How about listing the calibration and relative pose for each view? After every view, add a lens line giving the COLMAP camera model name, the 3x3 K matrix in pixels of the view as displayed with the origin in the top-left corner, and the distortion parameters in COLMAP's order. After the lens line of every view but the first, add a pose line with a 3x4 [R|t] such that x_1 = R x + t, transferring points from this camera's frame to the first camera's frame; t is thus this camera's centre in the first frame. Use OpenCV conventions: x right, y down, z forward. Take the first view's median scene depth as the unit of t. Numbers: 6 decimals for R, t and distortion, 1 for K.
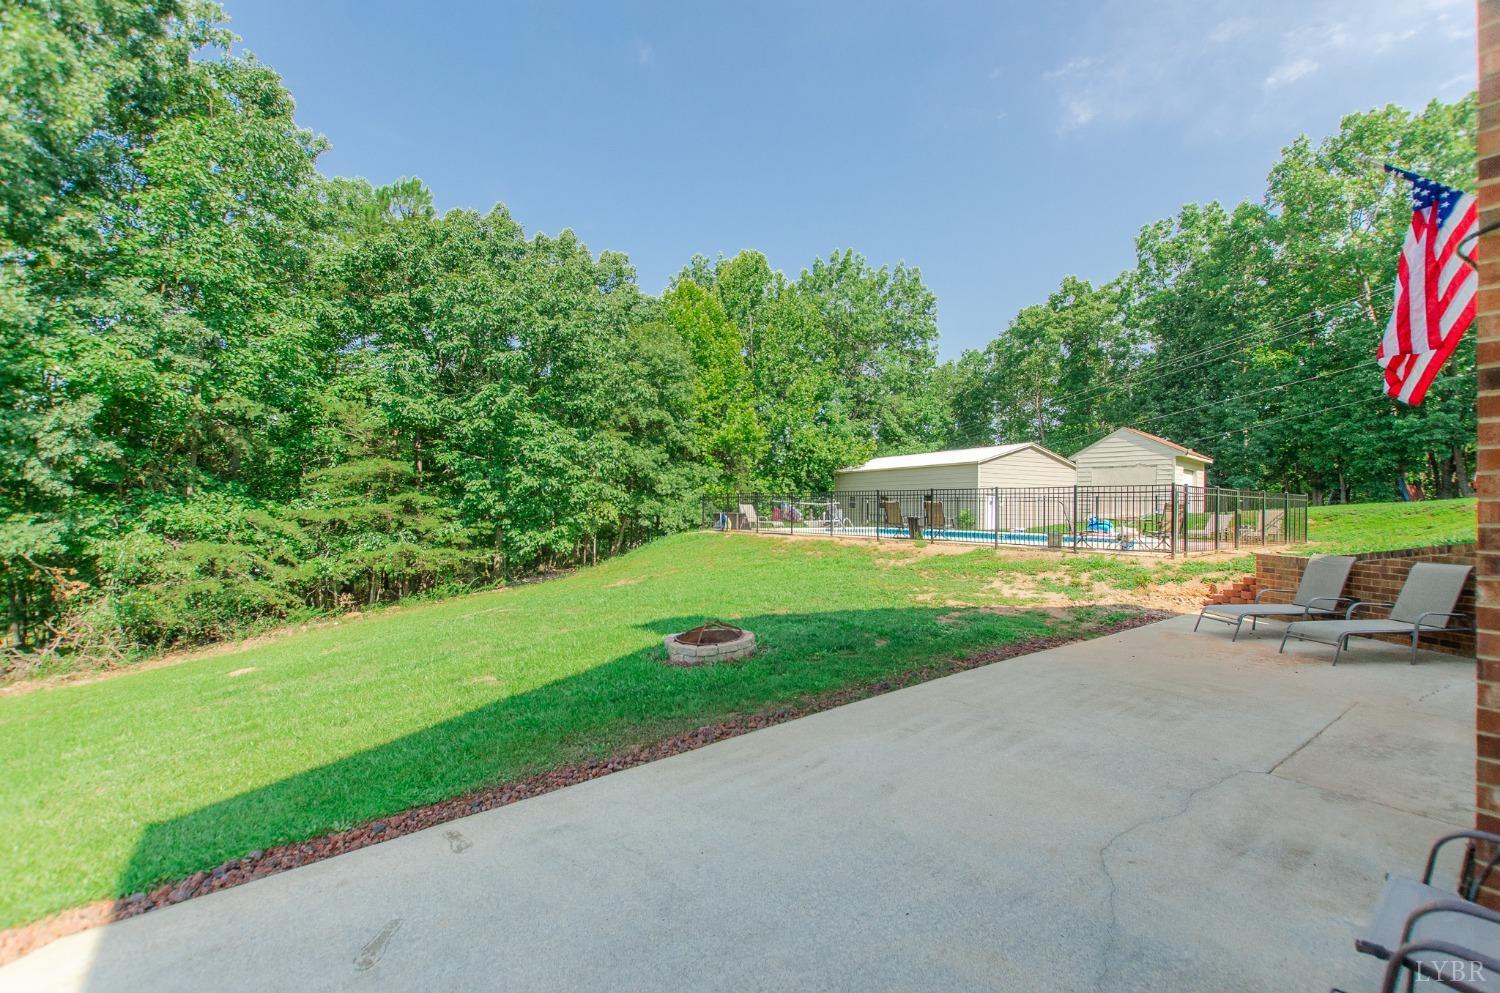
lens RADIAL K [[645.0, 0, 749.2], [0, 645.0, 505.5], [0, 0, 1]] dist [0.017092, -0.008752]
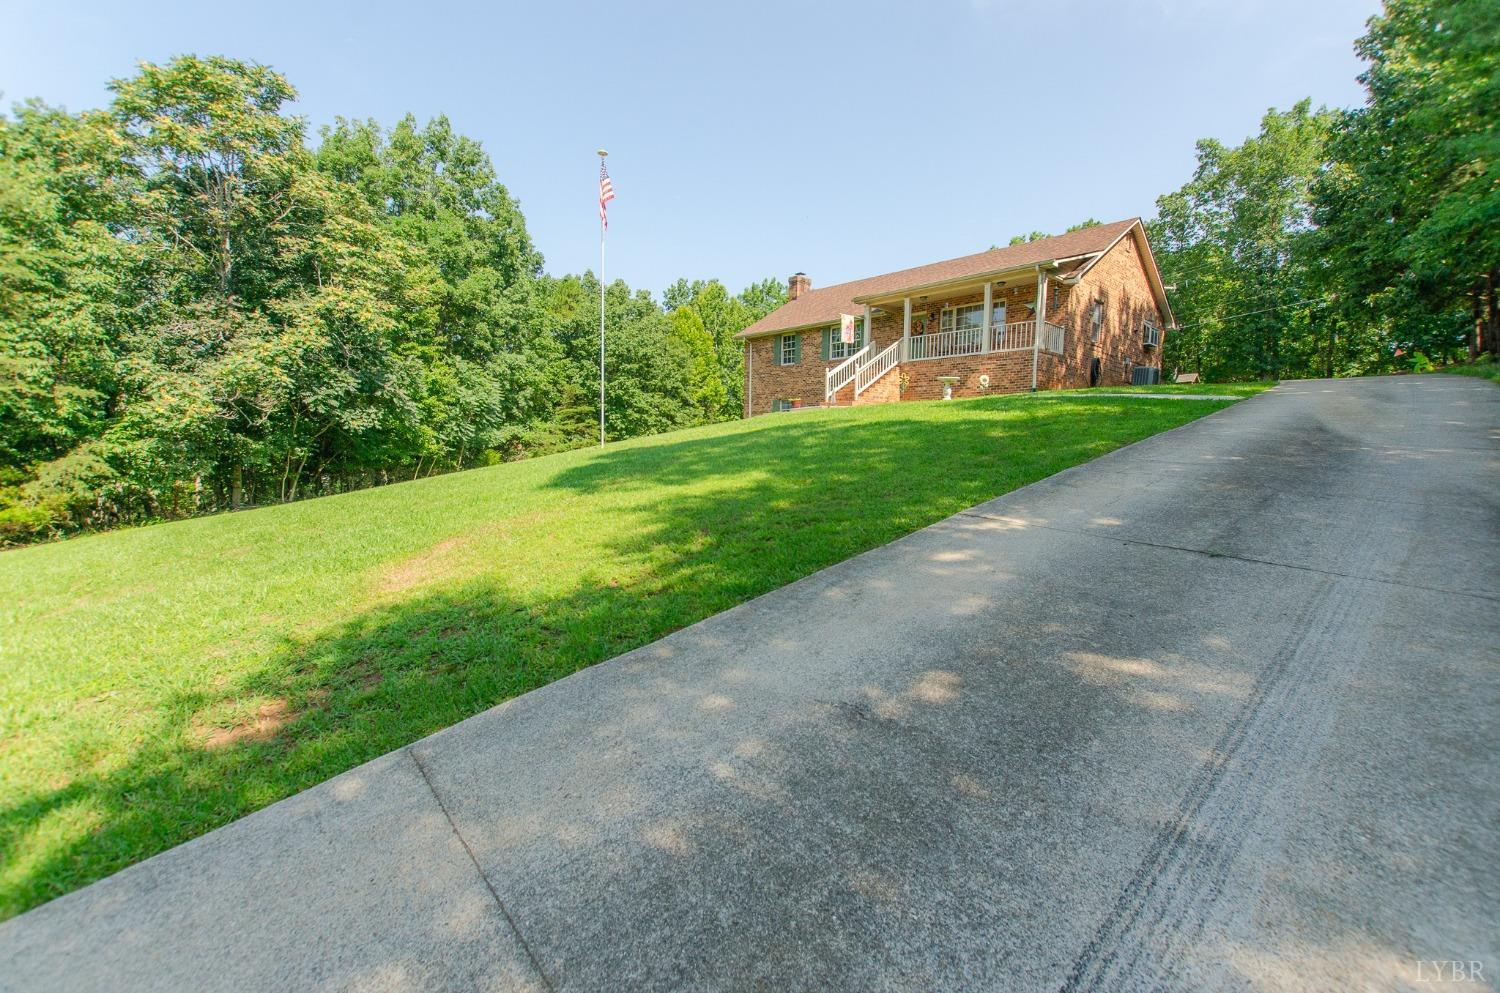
lens RADIAL K [[646.3, 0, 750.0], [0, 646.3, 496.5], [0, 0, 1]] dist [0.016610, -0.008436]
pose [[0.995868, -0.000810, 0.090810, -0.067483], [-0.006535, 0.996728, 0.080564, 0.037140], [-0.090578, -0.080824, 0.992604, -0.812089]]
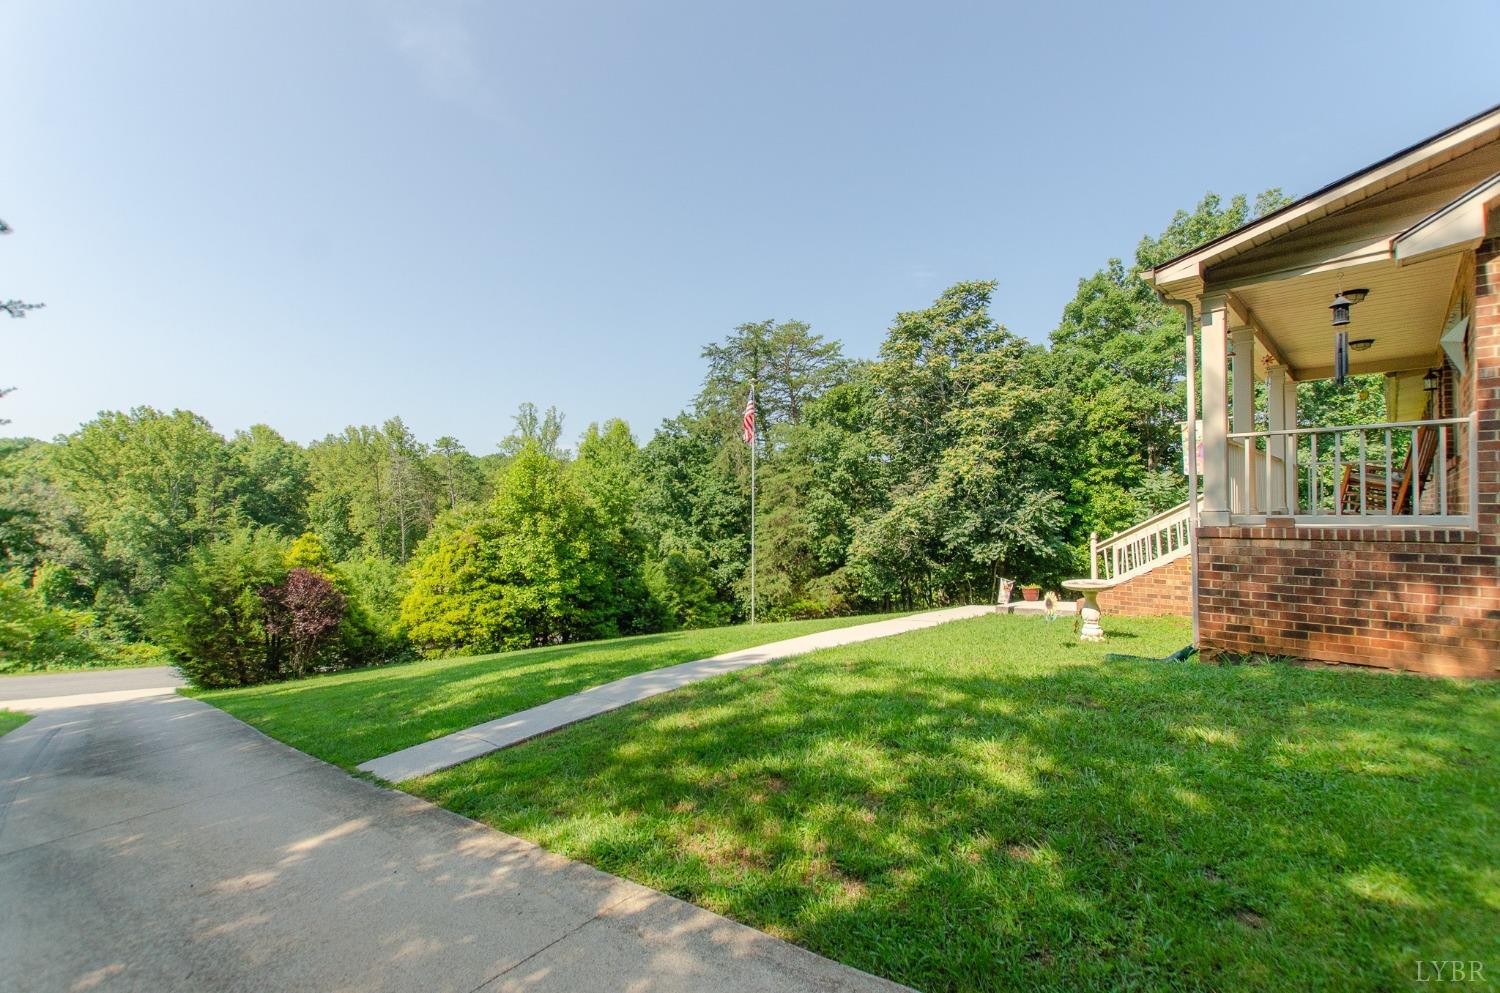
lens RADIAL K [[645.0, 0, 749.2], [0, 645.0, 505.5], [0, 0, 1]] dist [0.017092, -0.008752]
pose [[0.140060, -0.012687, -0.990062, 0.330930], [0.011596, 0.999870, -0.011172, -0.039940], [0.990075, -0.009915, 0.140189, -0.472049]]
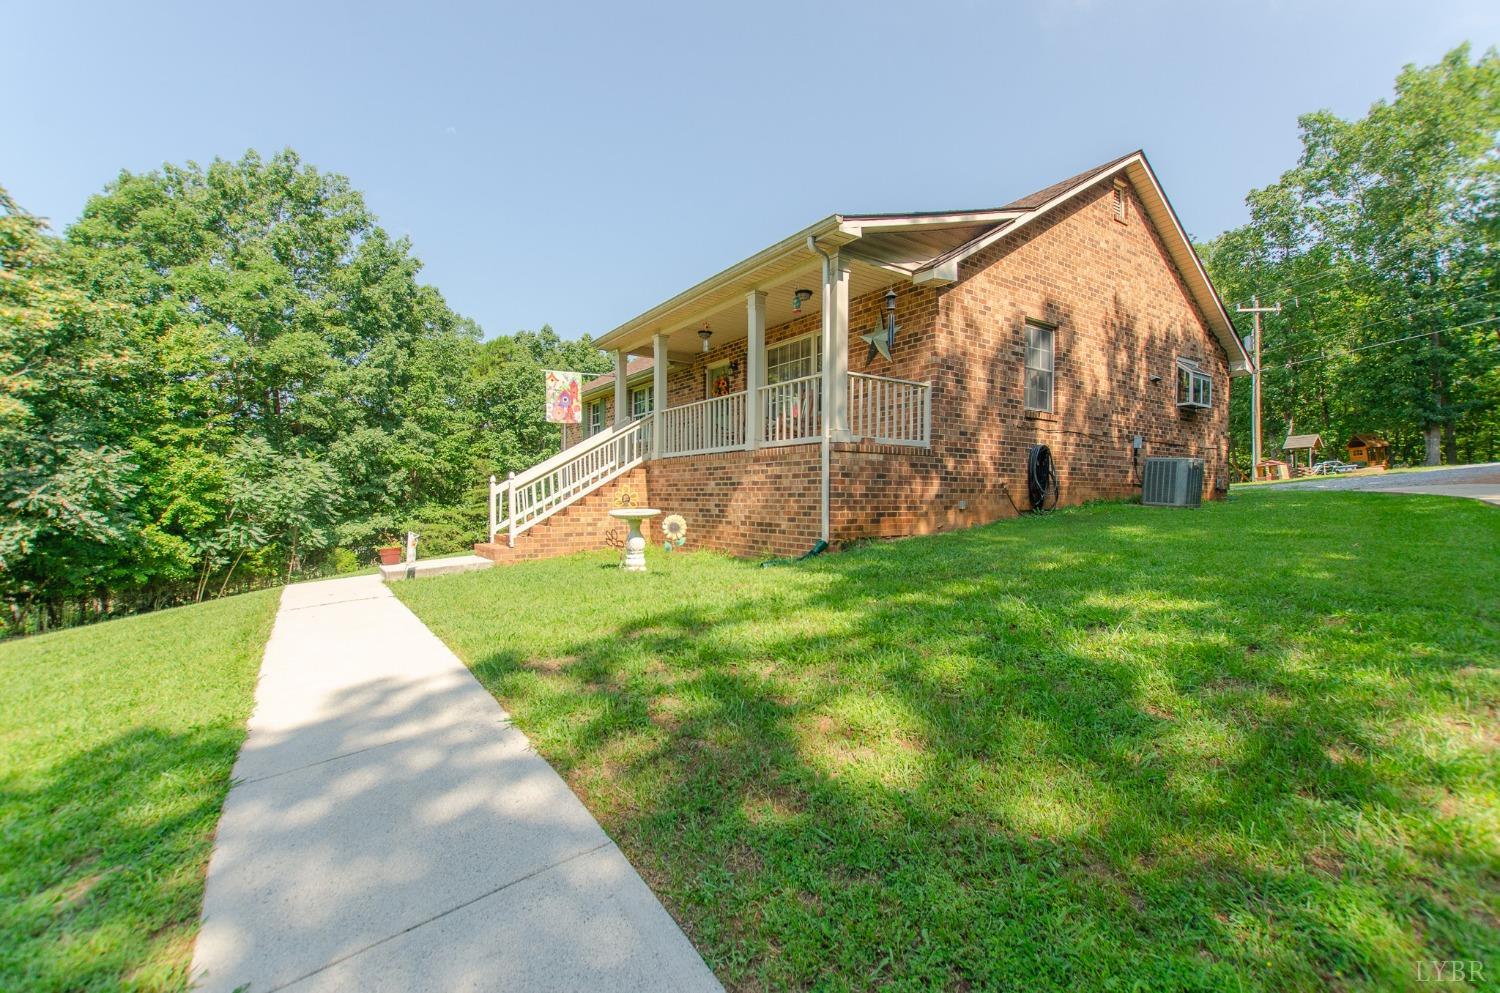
lens RADIAL K [[646.3, 0, 750.0], [0, 646.3, 496.5], [0, 0, 1]] dist [0.016610, -0.008436]
pose [[0.999001, -0.005866, -0.044302, 0.174977], [0.006091, 0.999969, 0.004930, -0.020377], [0.044272, -0.005195, 0.999006, -0.535341]]
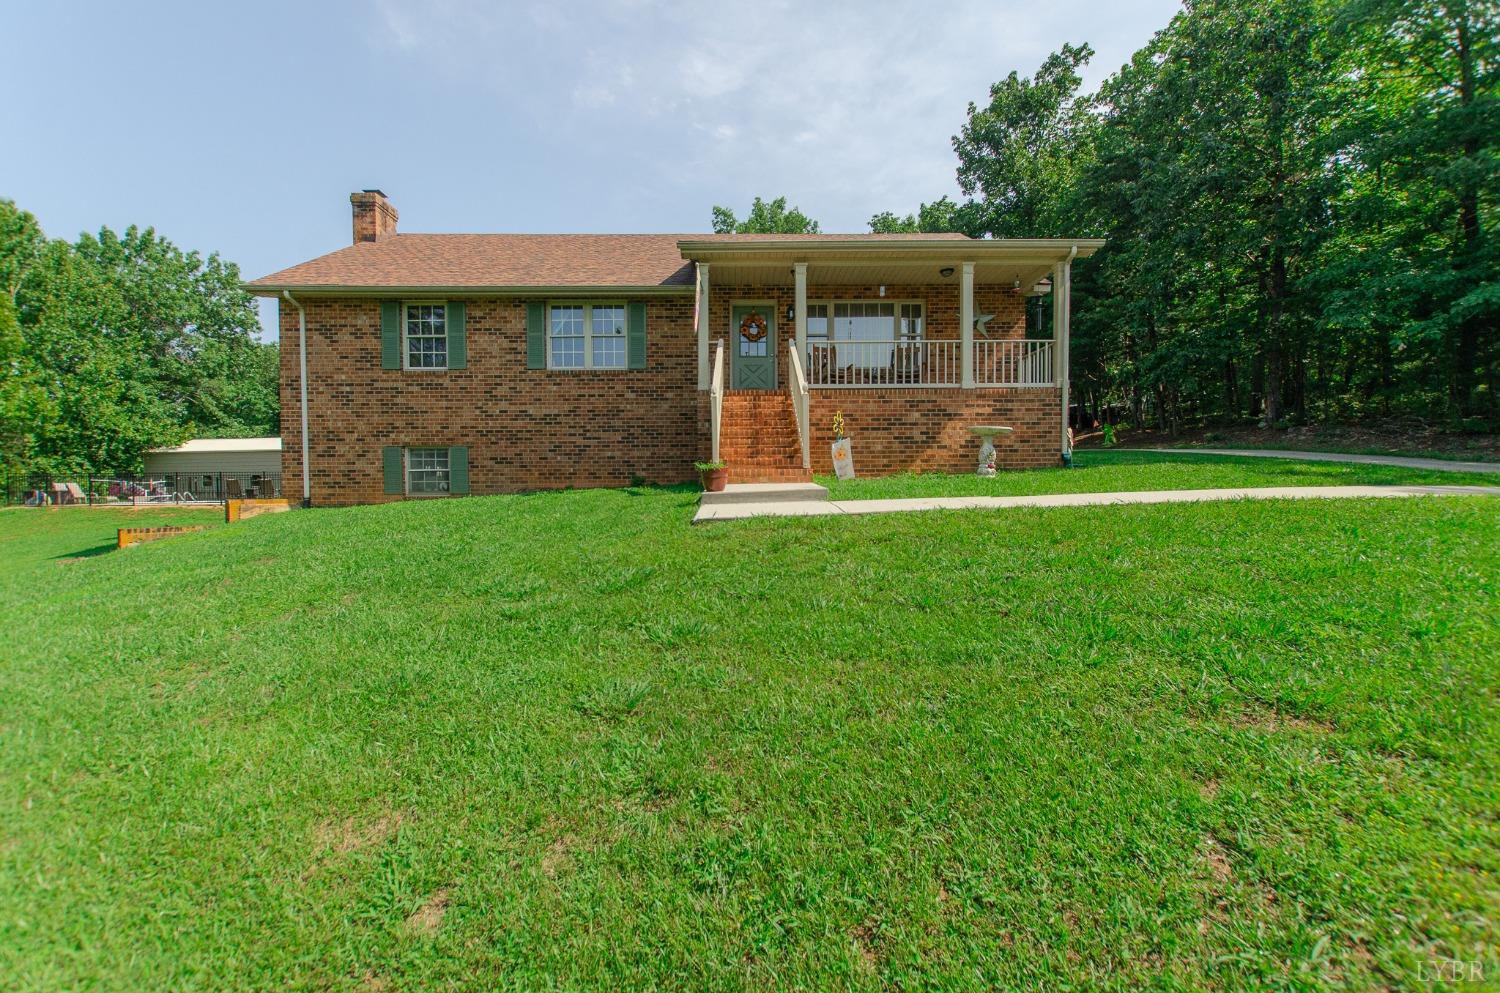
lens RADIAL K [[646.3, 0, 750.0], [0, 646.3, 496.5], [0, 0, 1]] dist [0.016610, -0.008436]
pose [[0.598803, -0.024044, 0.800535, -0.124327], [0.009718, 0.999694, 0.022757, 0.004905], [-0.800837, -0.005847, 0.598854, -0.401568]]
